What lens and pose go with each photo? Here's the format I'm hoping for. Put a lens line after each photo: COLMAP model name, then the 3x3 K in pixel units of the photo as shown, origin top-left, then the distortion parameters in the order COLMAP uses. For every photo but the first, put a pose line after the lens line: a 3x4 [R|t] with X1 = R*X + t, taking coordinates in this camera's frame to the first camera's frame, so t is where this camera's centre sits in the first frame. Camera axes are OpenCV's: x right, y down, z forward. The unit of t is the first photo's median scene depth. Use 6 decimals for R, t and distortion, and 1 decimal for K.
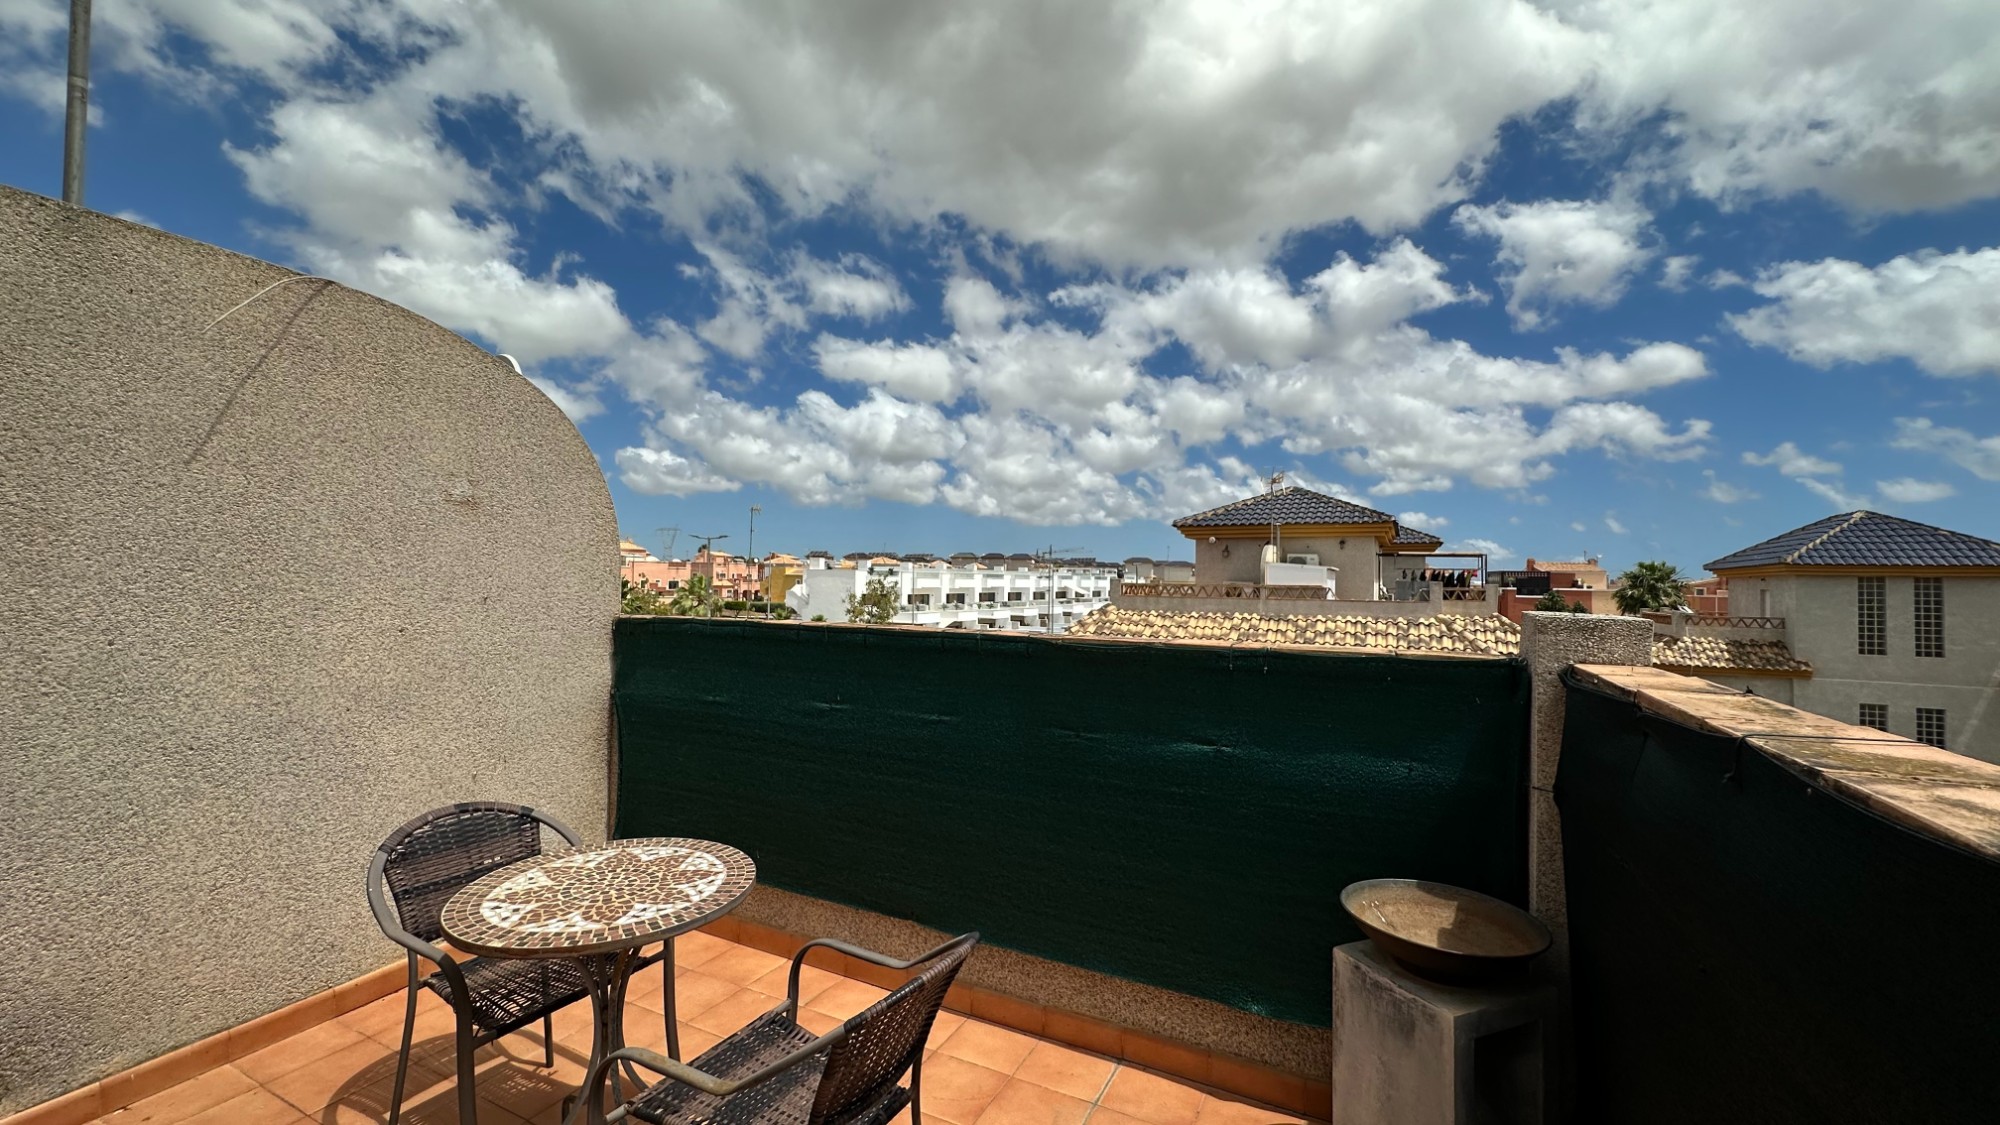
lens RADIAL K [[807.3, 0, 1000.0], [0, 807.3, 562.5], [0, 0, 1]] dist [-0.001351, -0.000296]
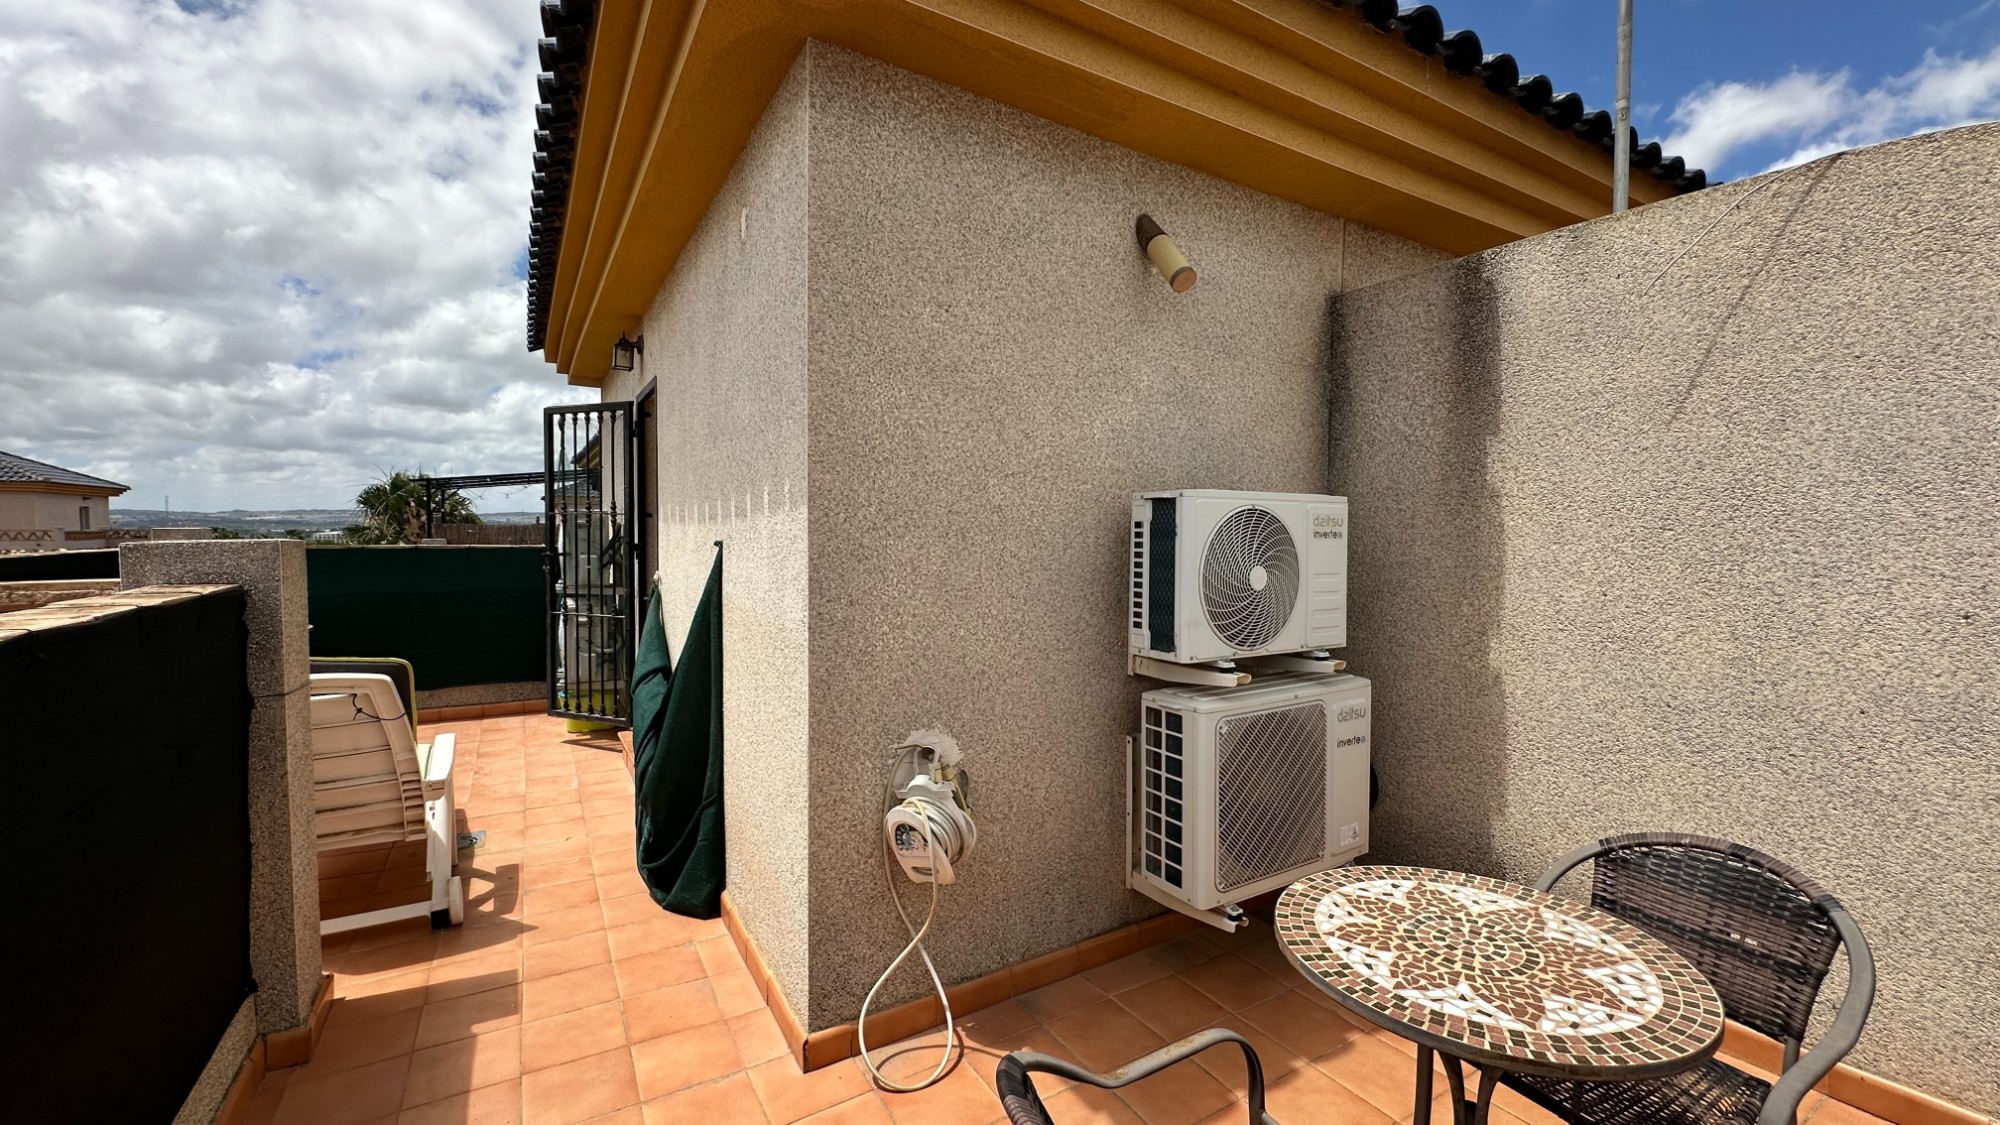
lens RADIAL K [[807.3, 0, 1000.0], [0, 807.3, 562.5], [0, 0, 1]] dist [-0.001351, -0.000296]
pose [[-0.533433, 0.018647, -0.845637, 0.347844], [0.007217, 0.999821, 0.017495, 0.032090], [0.845811, 0.003230, -0.533472, 0.974041]]
